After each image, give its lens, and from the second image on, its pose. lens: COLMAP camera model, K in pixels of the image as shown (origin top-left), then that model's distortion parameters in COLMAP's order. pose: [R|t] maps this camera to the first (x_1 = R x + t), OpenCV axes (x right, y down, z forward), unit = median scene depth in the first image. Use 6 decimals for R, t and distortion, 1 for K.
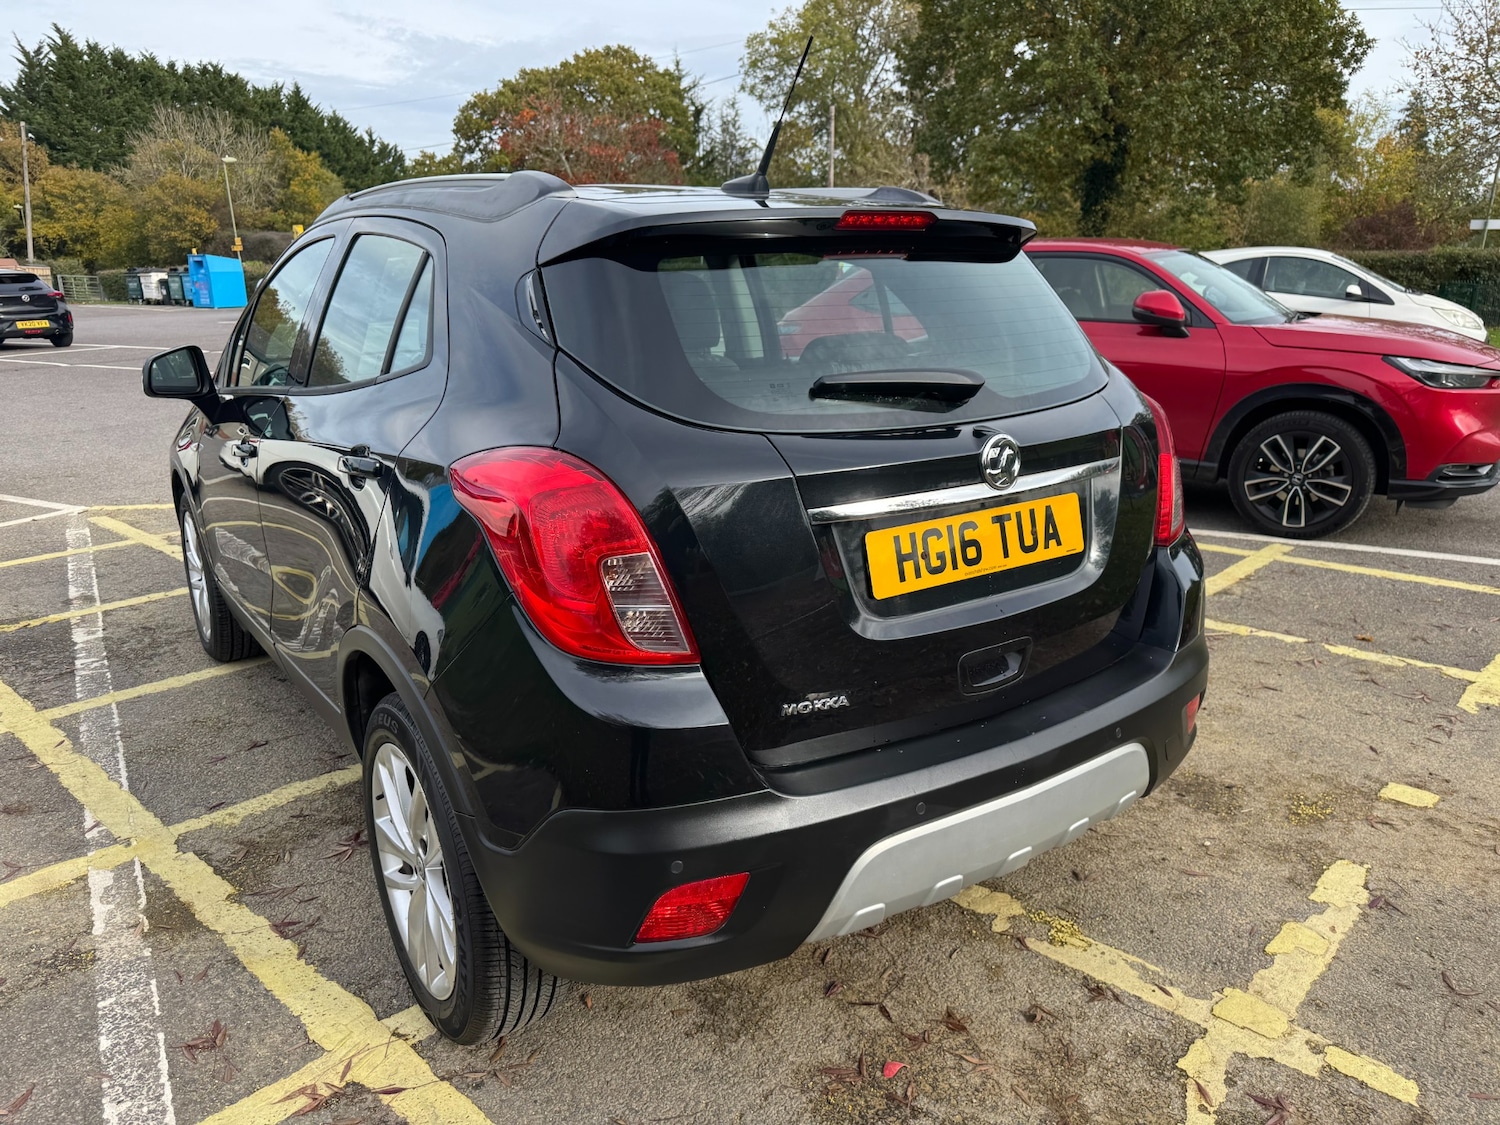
lens RADIAL K [[1063.2, 0, 744.3], [0, 1063.2, 566.2], [0, 0, 1]] dist [0.020749, -0.026671]
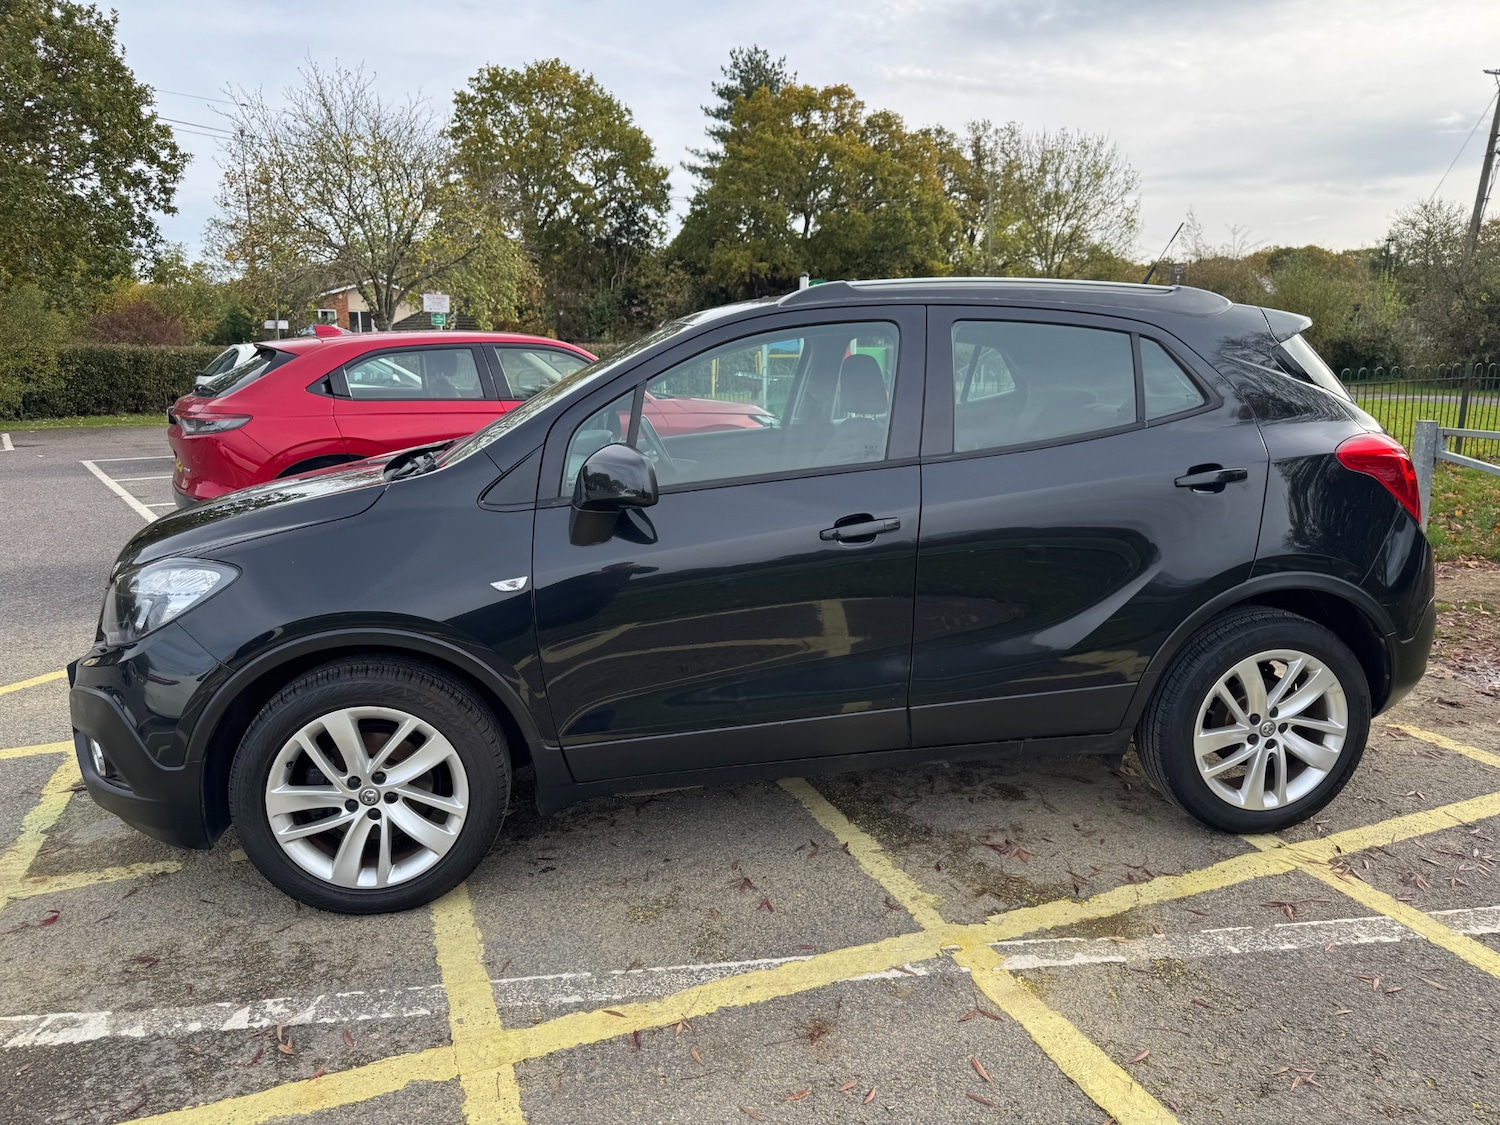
lens RADIAL K [[1055.7, 0, 747.2], [0, 1055.7, 585.3], [0, 0, 1]] dist [0.006068, -0.003831]
pose [[0.424887, -0.189991, 0.885084, -0.205032], [0.249253, 0.964488, 0.087381, -0.025218], [-0.870255, 0.183483, 0.457154, 0.098005]]
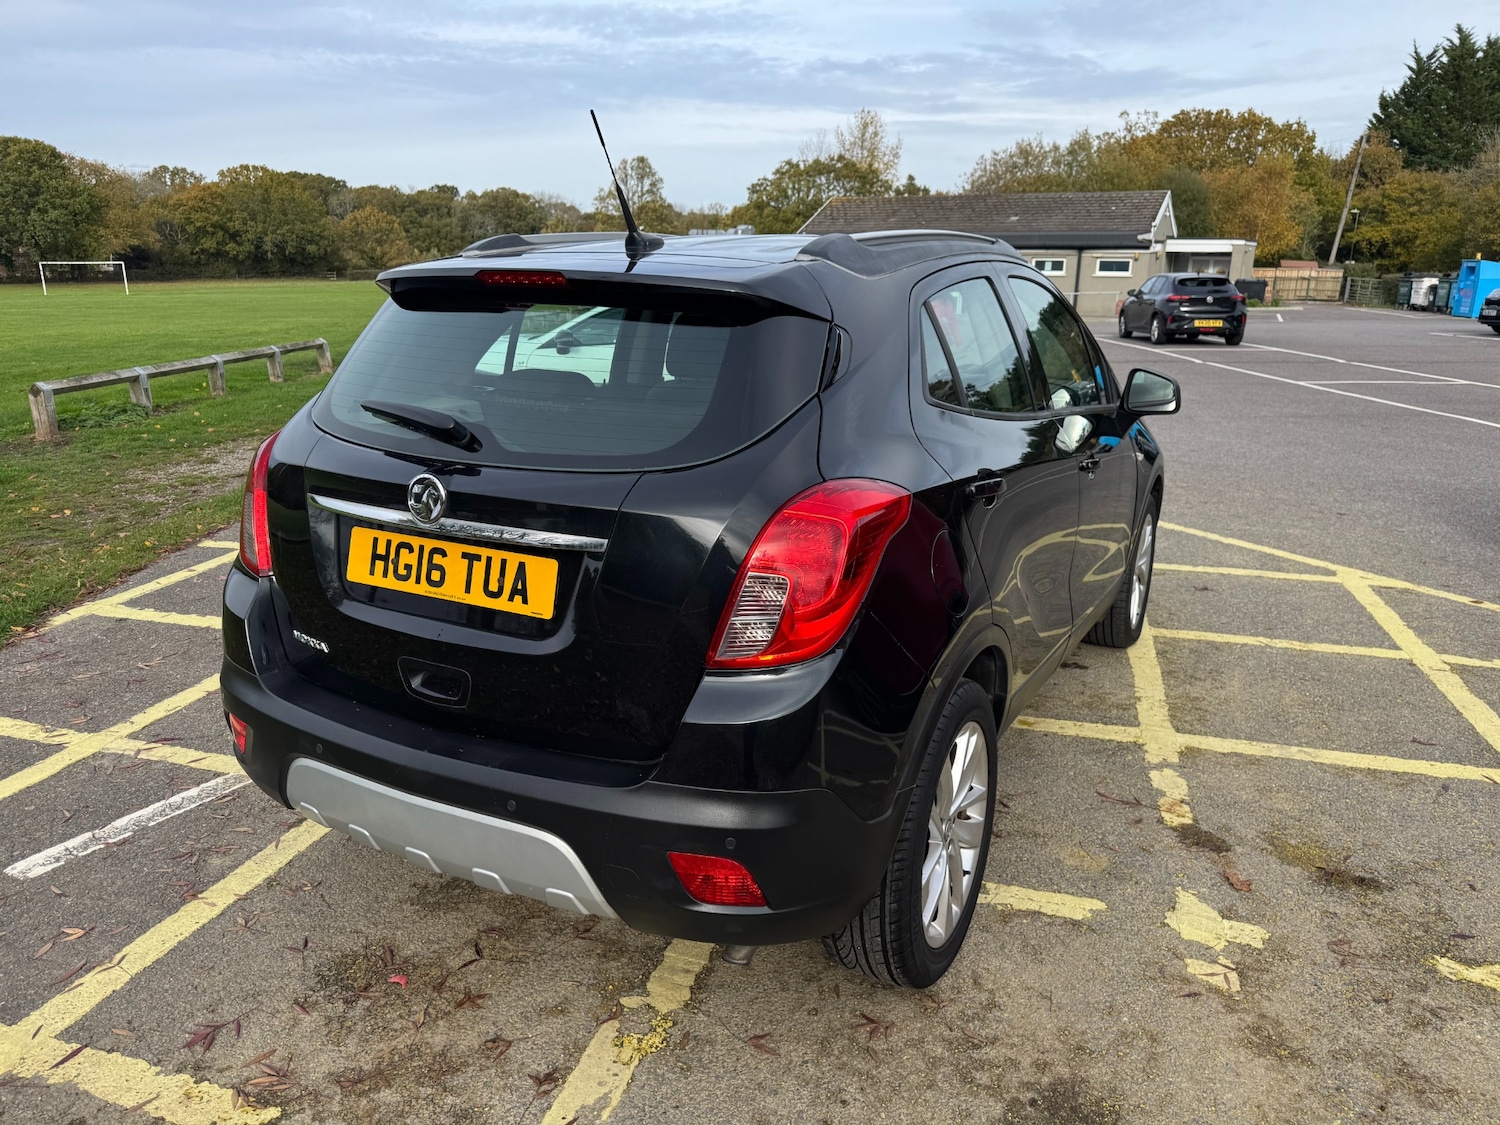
lens RADIAL K [[1063.2, 0, 744.3], [0, 1063.2, 566.2], [0, 0, 1]] dist [0.020749, -0.026671]
pose [[0.456012, 0.254239, -0.852887, 0.125019], [-0.255345, 0.955413, 0.148276, -0.025793], [0.852556, 0.150165, 0.500599, 0.067504]]
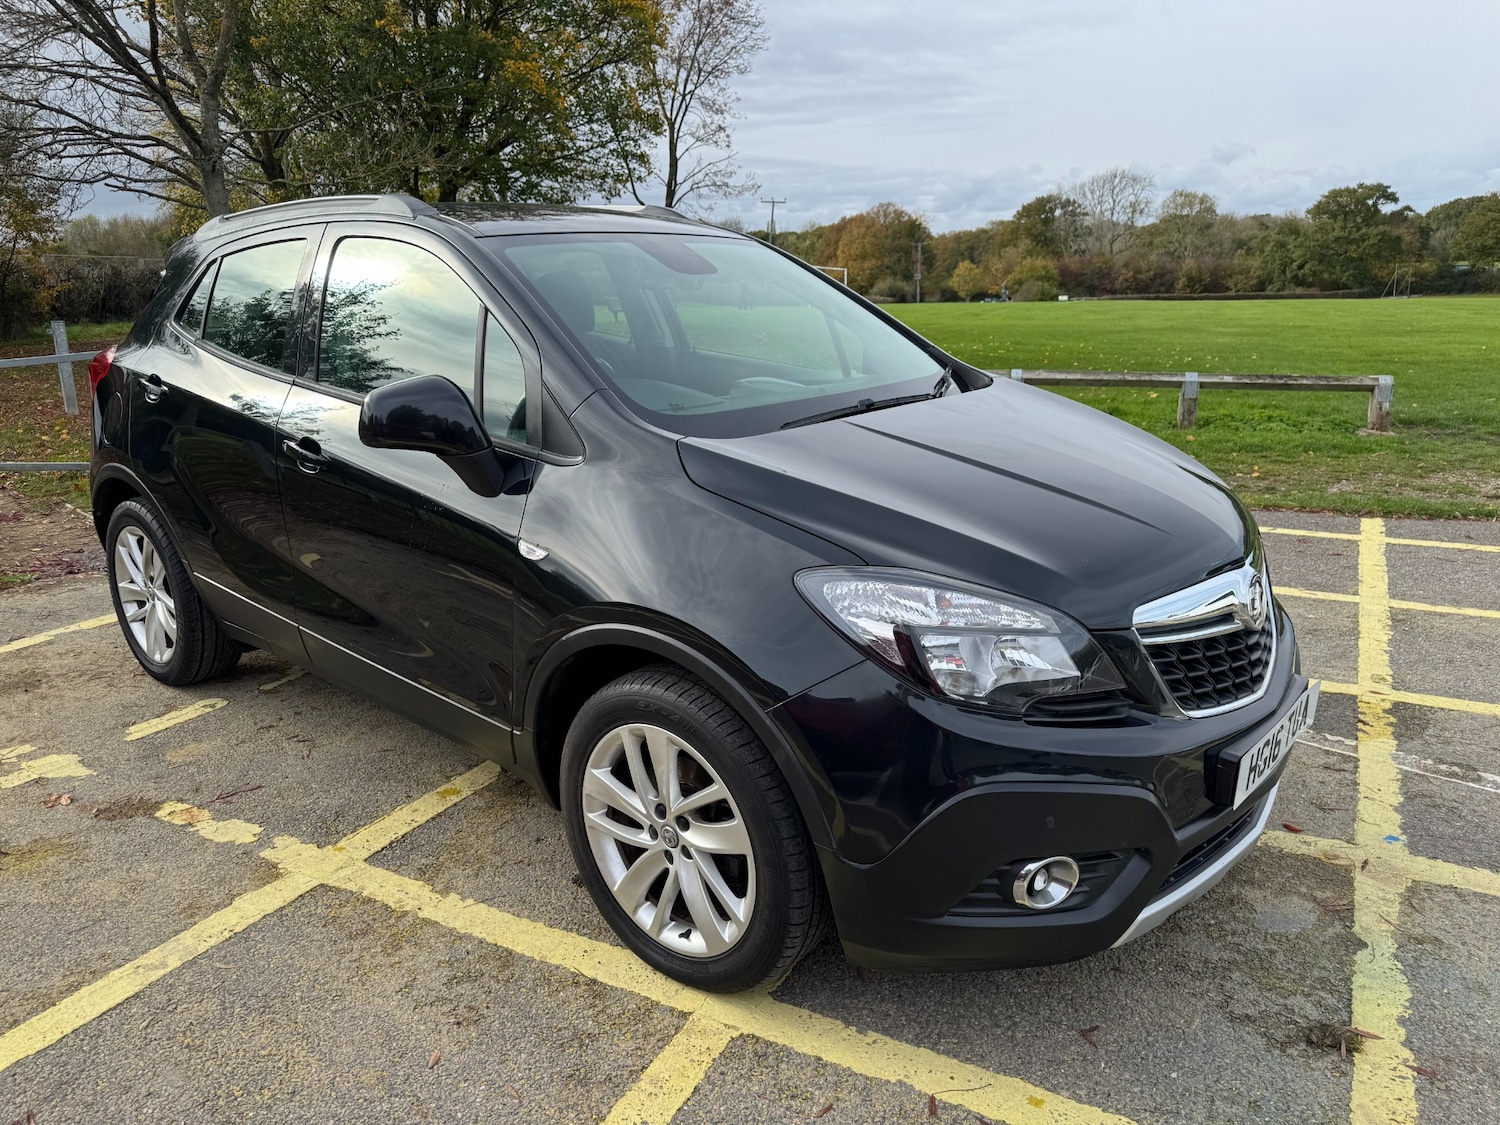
lens RADIAL K [[1069.8, 0, 750.0], [0, 1069.8, 562.5], [0, 0, 1]] dist [0.024933, -0.025028]
pose [[-0.965773, 0.093157, -0.242084, -0.018986], [-0.046680, 0.855628, 0.515481, -0.095877], [0.255155, 0.509138, -0.821994, 0.339329]]
